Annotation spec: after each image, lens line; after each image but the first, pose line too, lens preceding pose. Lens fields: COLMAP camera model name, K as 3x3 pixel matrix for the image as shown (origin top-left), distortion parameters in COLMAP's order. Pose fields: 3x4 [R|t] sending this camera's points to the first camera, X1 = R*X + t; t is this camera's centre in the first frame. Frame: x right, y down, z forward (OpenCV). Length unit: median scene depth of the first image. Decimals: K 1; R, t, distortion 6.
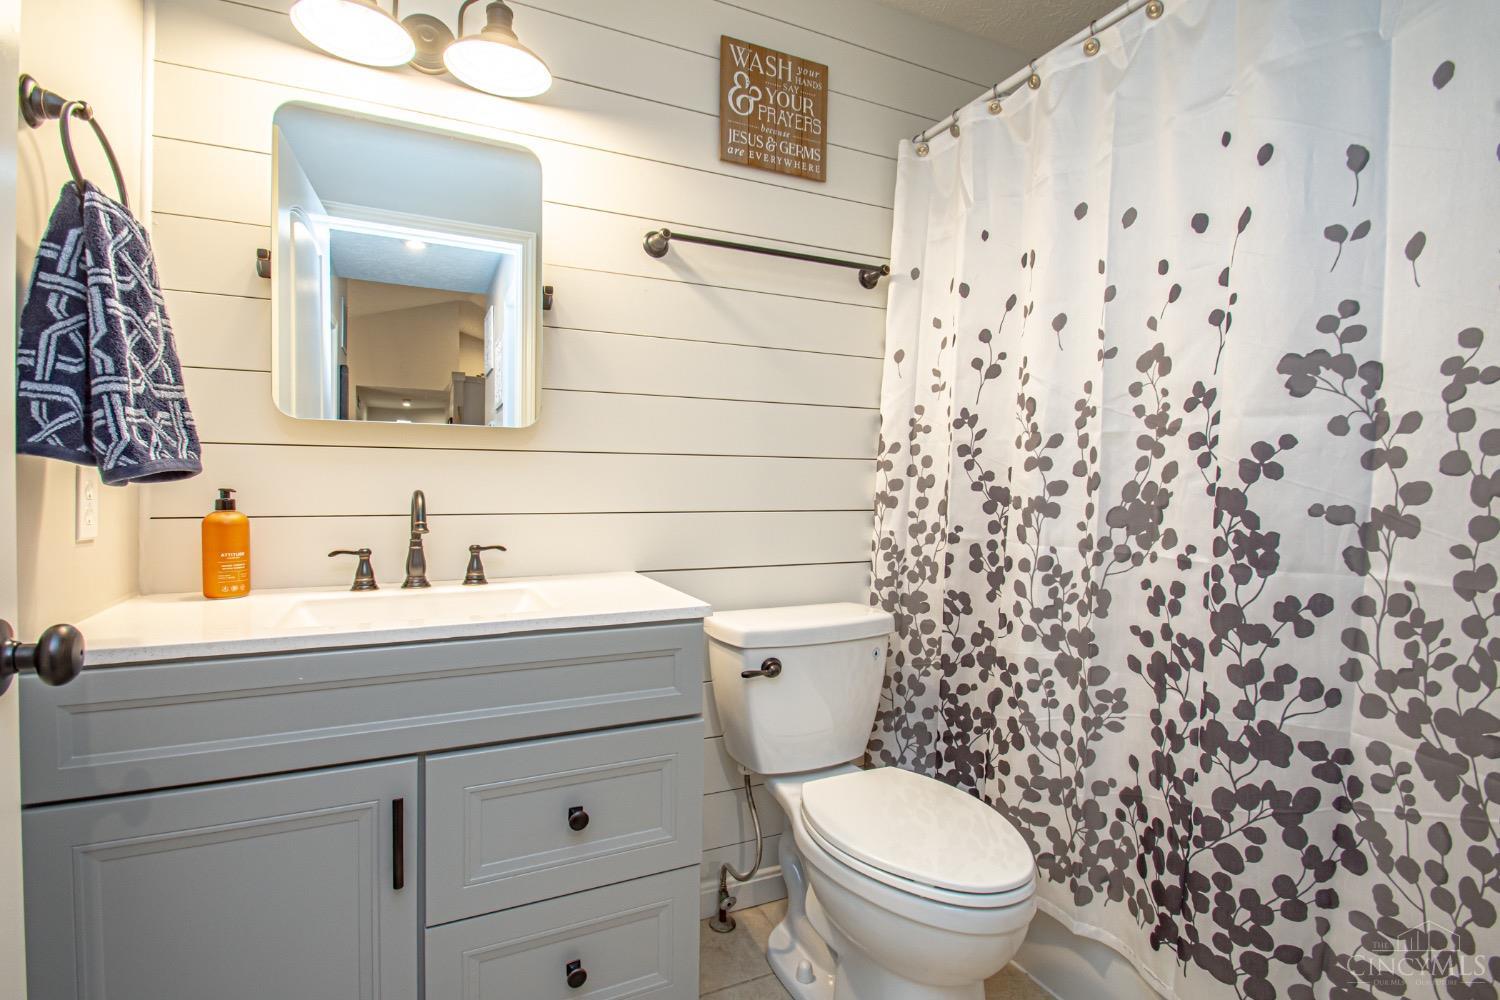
lens RADIAL K [[674.9, 0, 750.5], [0, 674.9, 497.2], [0, 0, 1]] dist [0.000858, 0.000134]
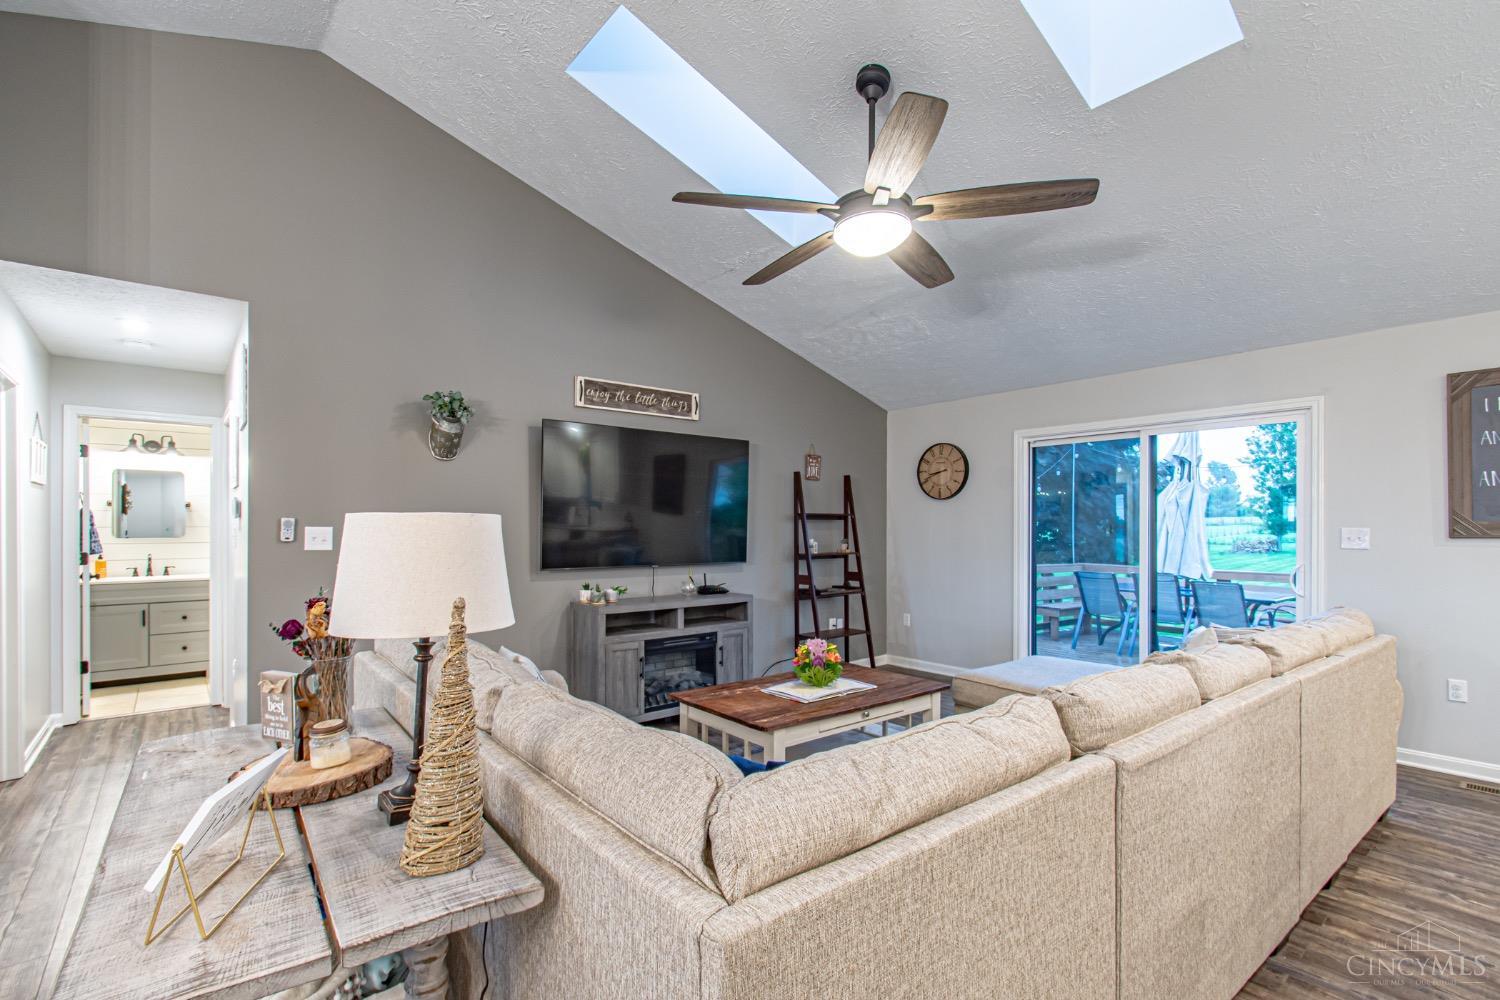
lens RADIAL K [[674.9, 0, 750.4], [0, 674.9, 514.4], [0, 0, 1]] dist [0.000858, 0.000134]
pose [[0.965488, -0.006139, 0.260374, 2.318268], [0.012255, 0.999686, -0.021873, -0.131328], [-0.260158, 0.024309, 0.965260, -4.629796]]
